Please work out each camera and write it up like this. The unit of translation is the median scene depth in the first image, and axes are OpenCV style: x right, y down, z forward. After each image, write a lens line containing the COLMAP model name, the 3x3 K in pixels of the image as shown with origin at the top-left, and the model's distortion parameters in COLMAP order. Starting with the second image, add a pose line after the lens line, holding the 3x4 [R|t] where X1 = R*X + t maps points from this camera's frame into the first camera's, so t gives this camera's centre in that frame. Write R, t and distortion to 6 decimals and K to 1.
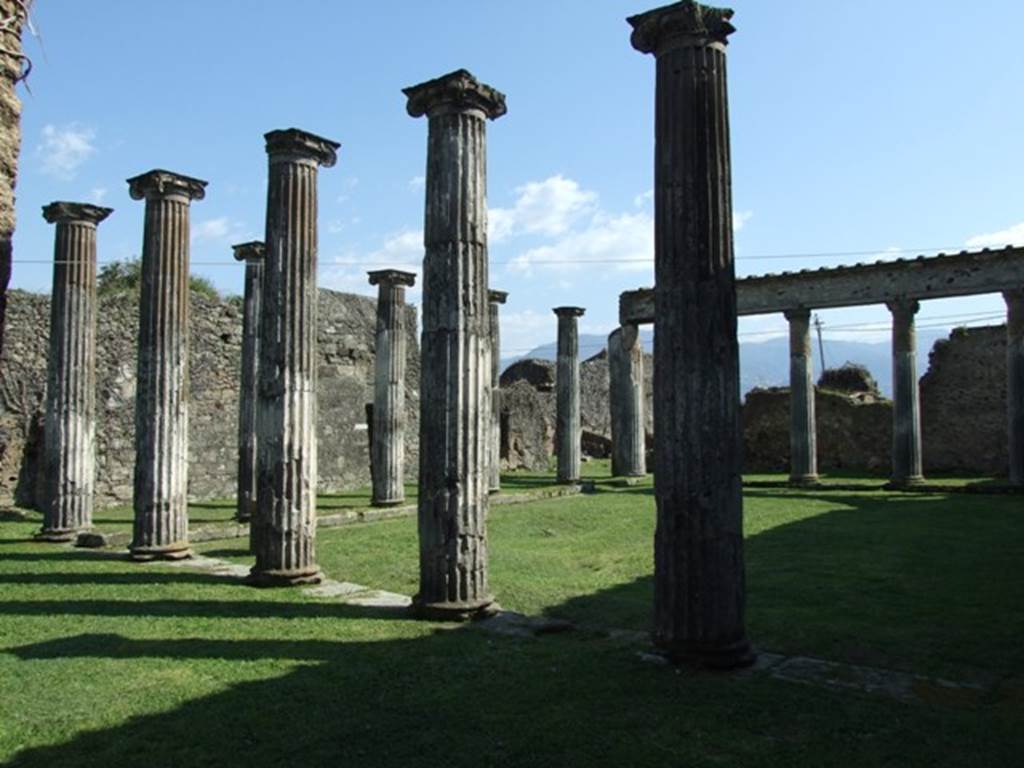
lens RADIAL K [[834.2, 0, 484.2], [0, 834.2, 371.8], [0, 0, 1]] dist [-0.067818, 0.077780]
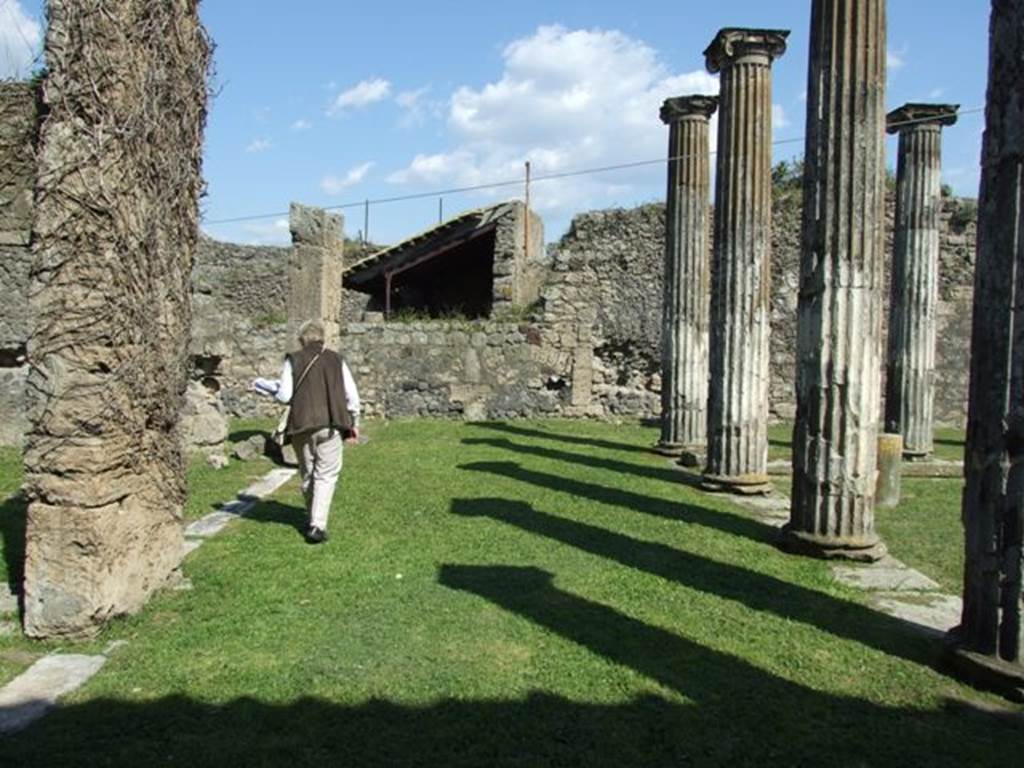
lens RADIAL K [[807.7, 0, 514.2], [0, 807.7, 367.6], [0, 0, 1]] dist [-0.058528, 0.060064]
pose [[0.634790, 0.043031, -0.771486, 0.104905], [0.030978, 0.996228, 0.081056, 0.022974], [0.772064, -0.075353, 0.631062, 0.301195]]
